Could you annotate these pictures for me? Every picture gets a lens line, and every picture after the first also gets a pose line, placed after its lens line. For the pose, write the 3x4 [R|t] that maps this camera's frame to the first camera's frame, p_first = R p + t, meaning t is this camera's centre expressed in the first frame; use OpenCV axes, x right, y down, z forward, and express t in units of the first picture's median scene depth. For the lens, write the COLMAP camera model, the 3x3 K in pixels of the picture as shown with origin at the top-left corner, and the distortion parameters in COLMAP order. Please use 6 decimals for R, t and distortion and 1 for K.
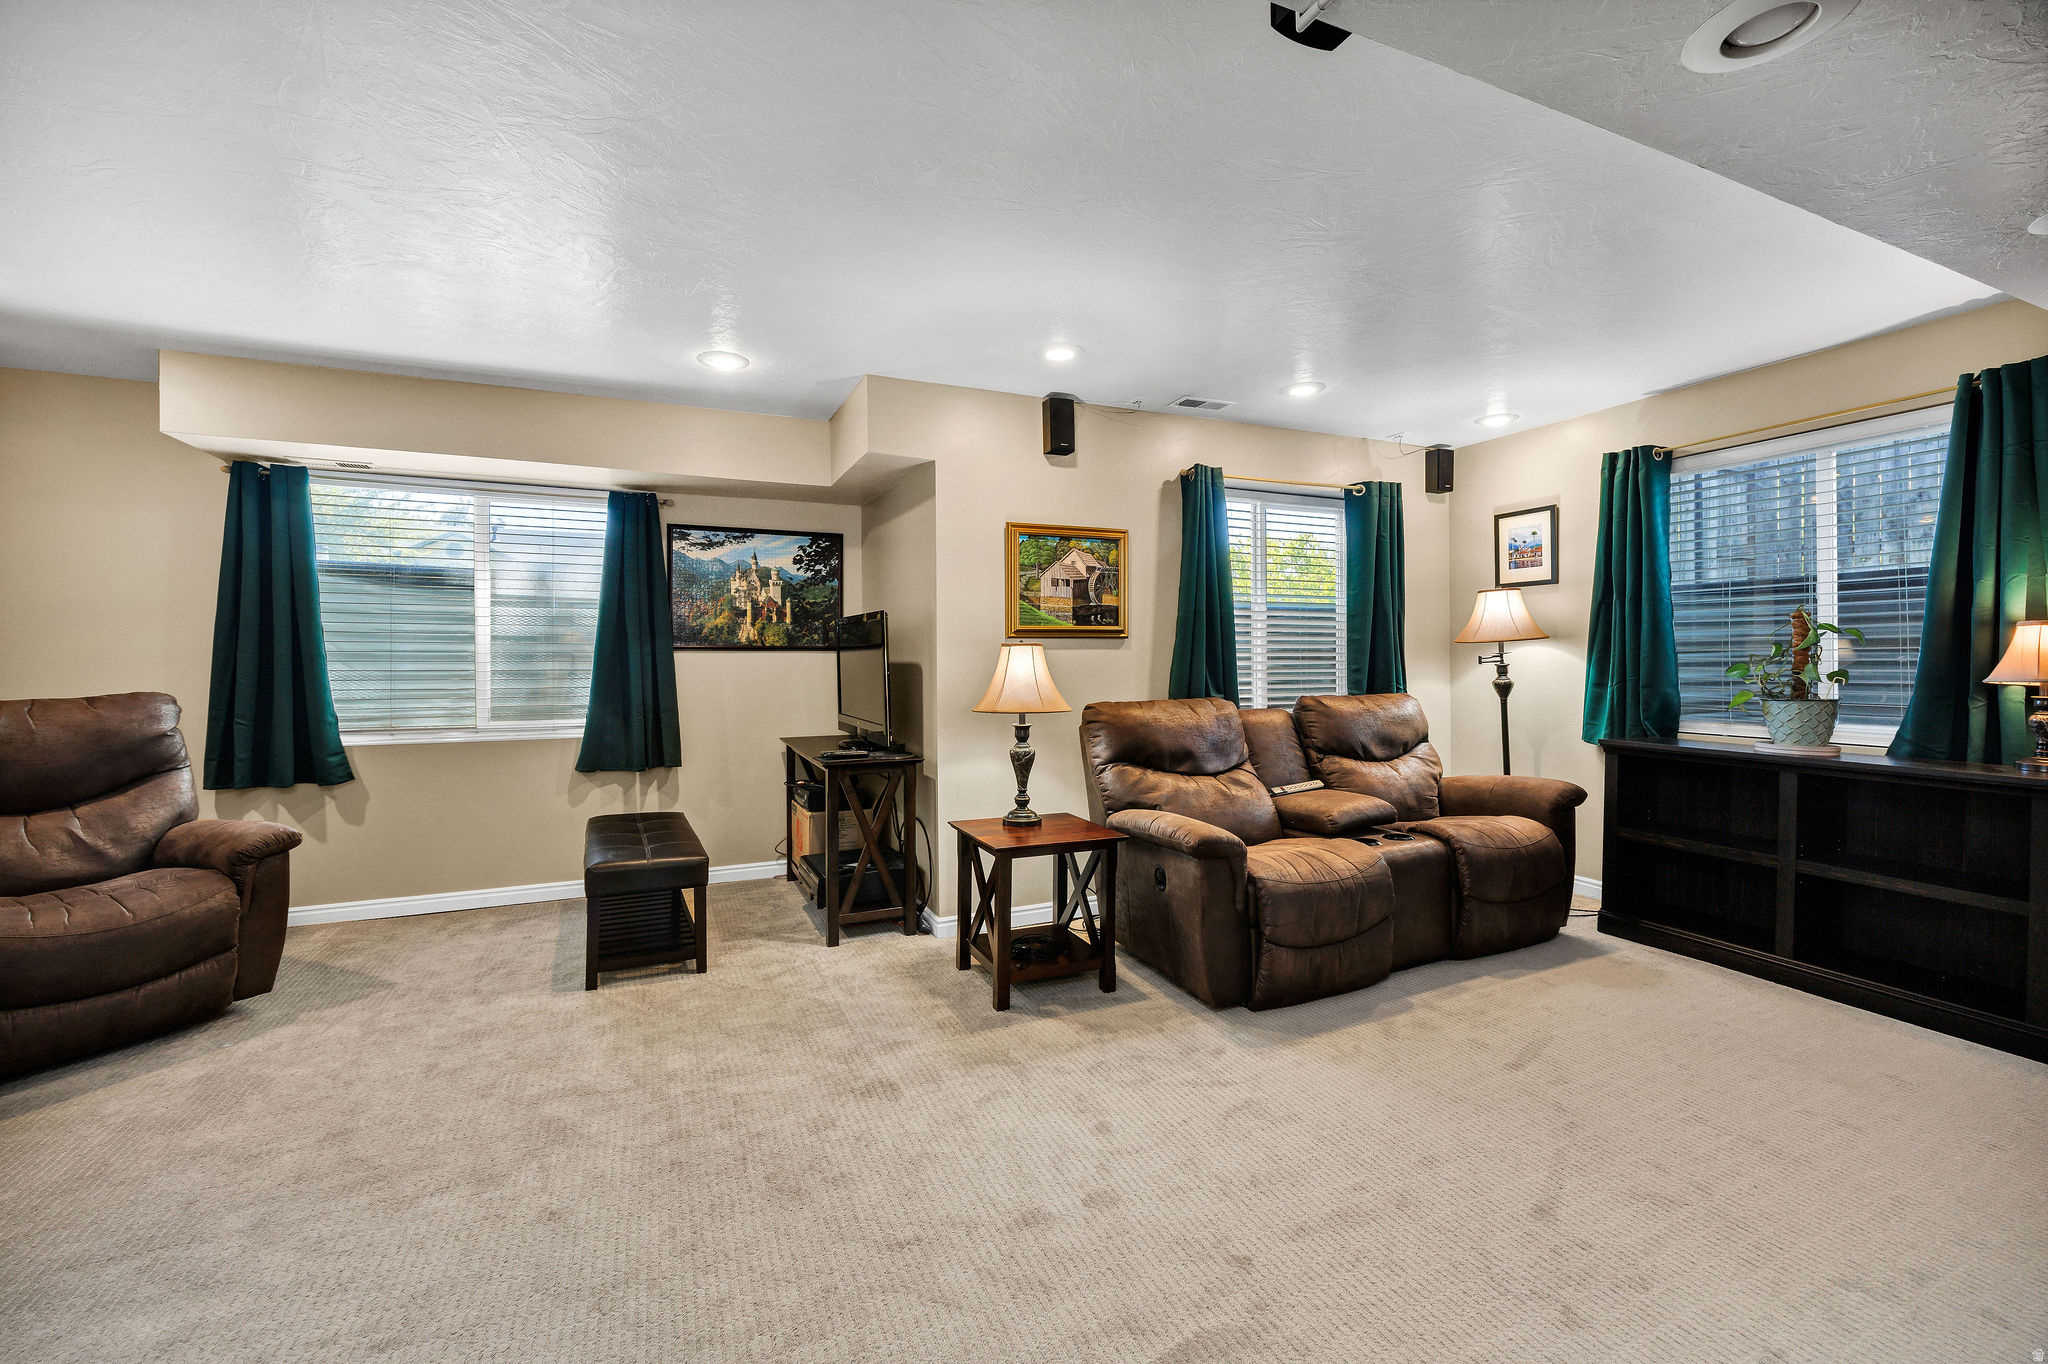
lens RADIAL K [[820.8, 0, 1019.9], [0, 820.8, 671.5], [0, 0, 1]] dist [-0.001399, -0.000621]
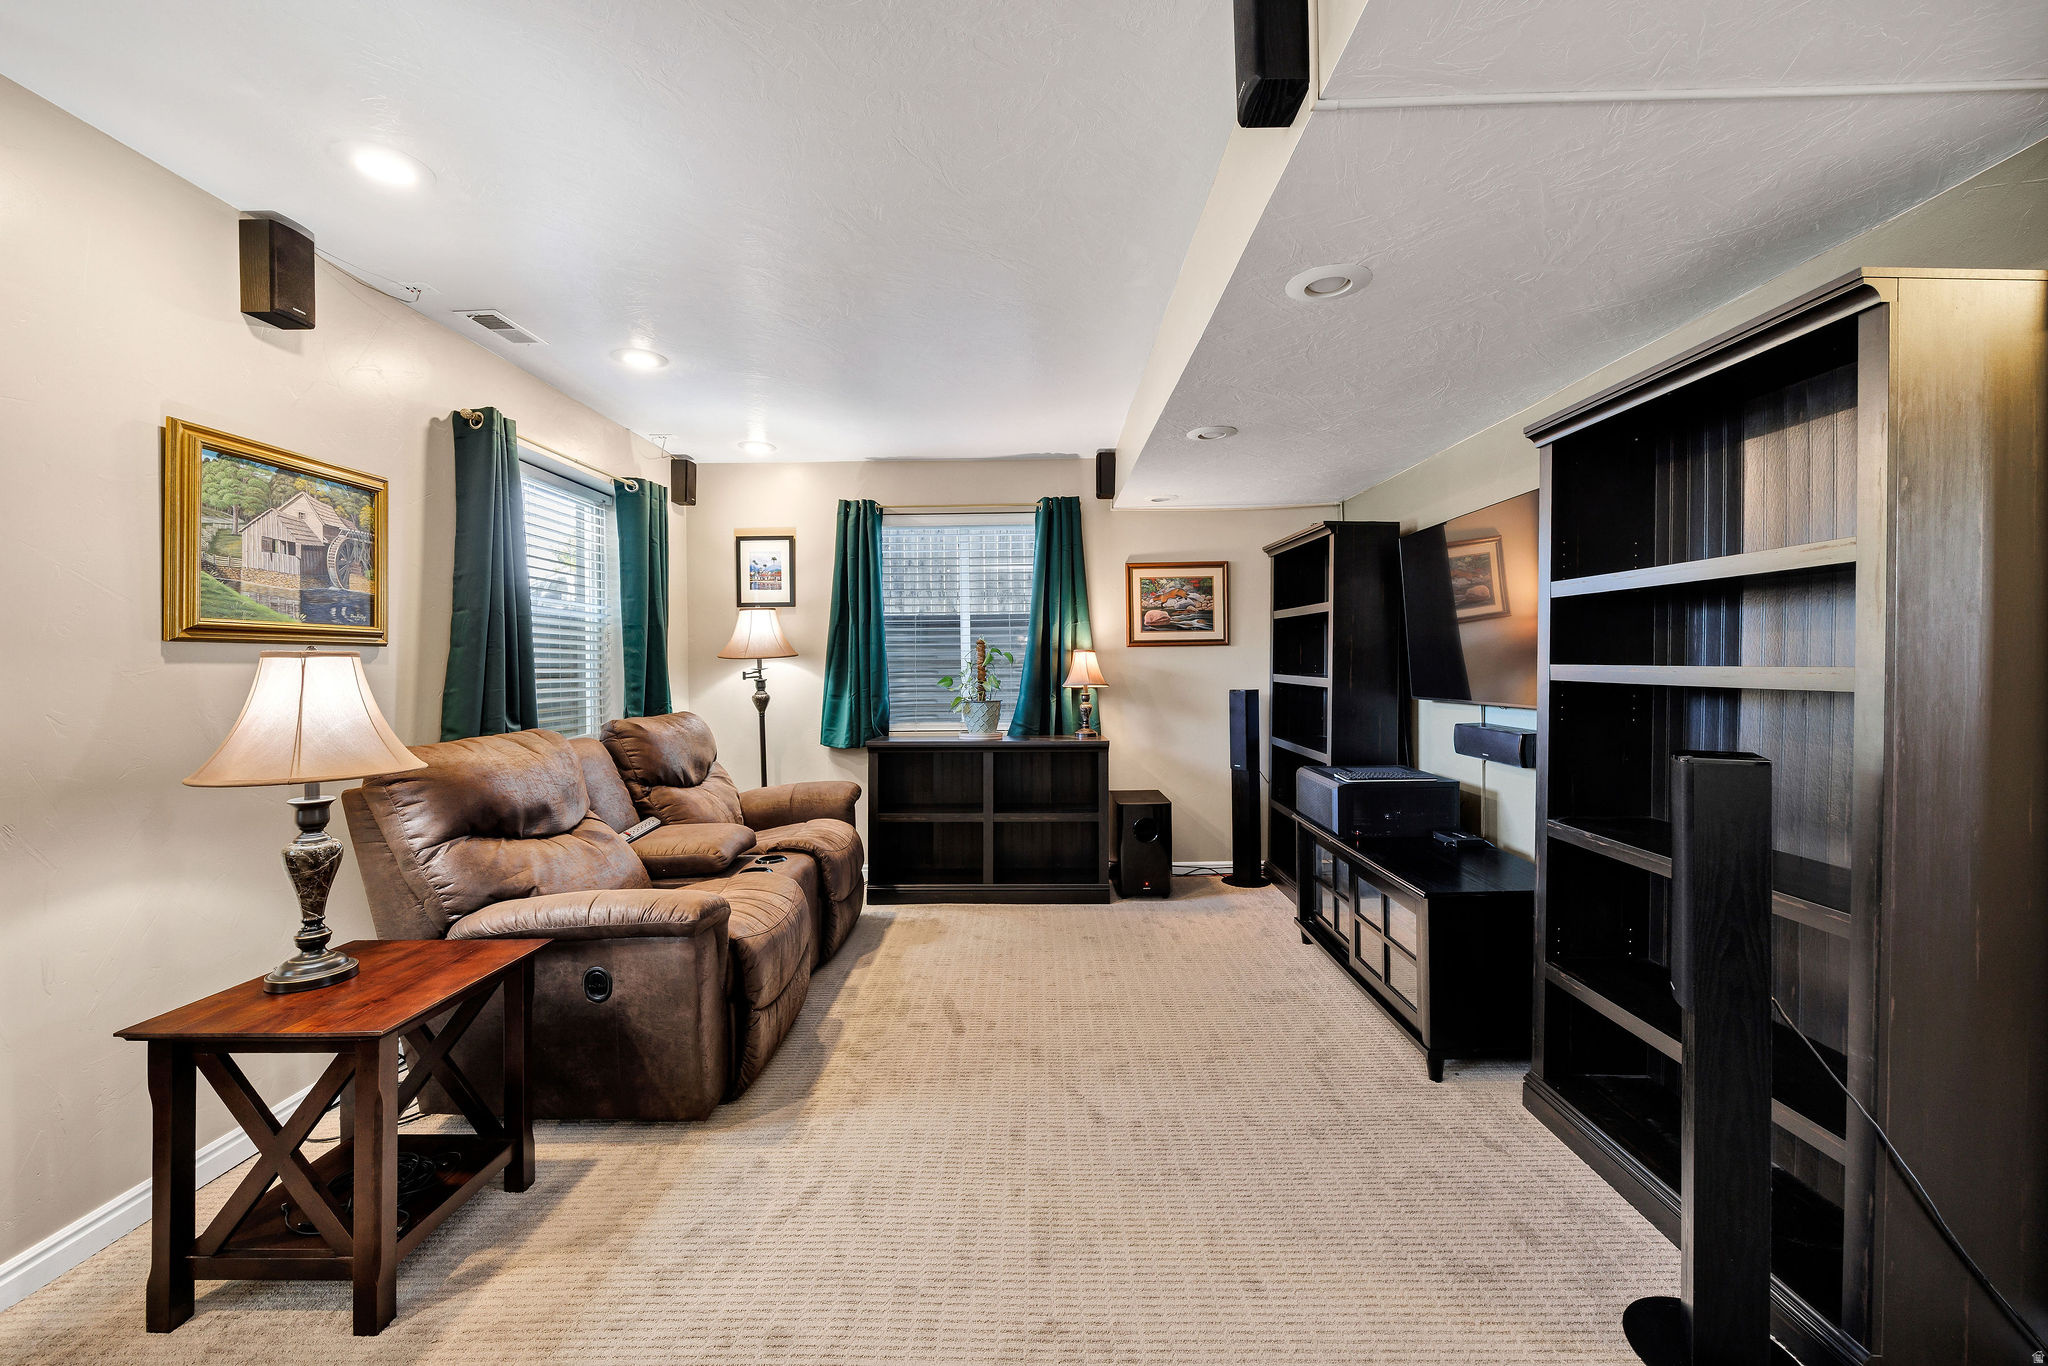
lens RADIAL K [[820.8, 0, 1027.8], [0, 820.8, 670.3], [0, 0, 1]] dist [-0.001399, -0.000621]
pose [[0.396609, -0.002980, 0.917983, -0.308198], [0.024230, 0.999680, -0.007223, -0.006202], [-0.917668, 0.025108, 0.396554, 0.340113]]
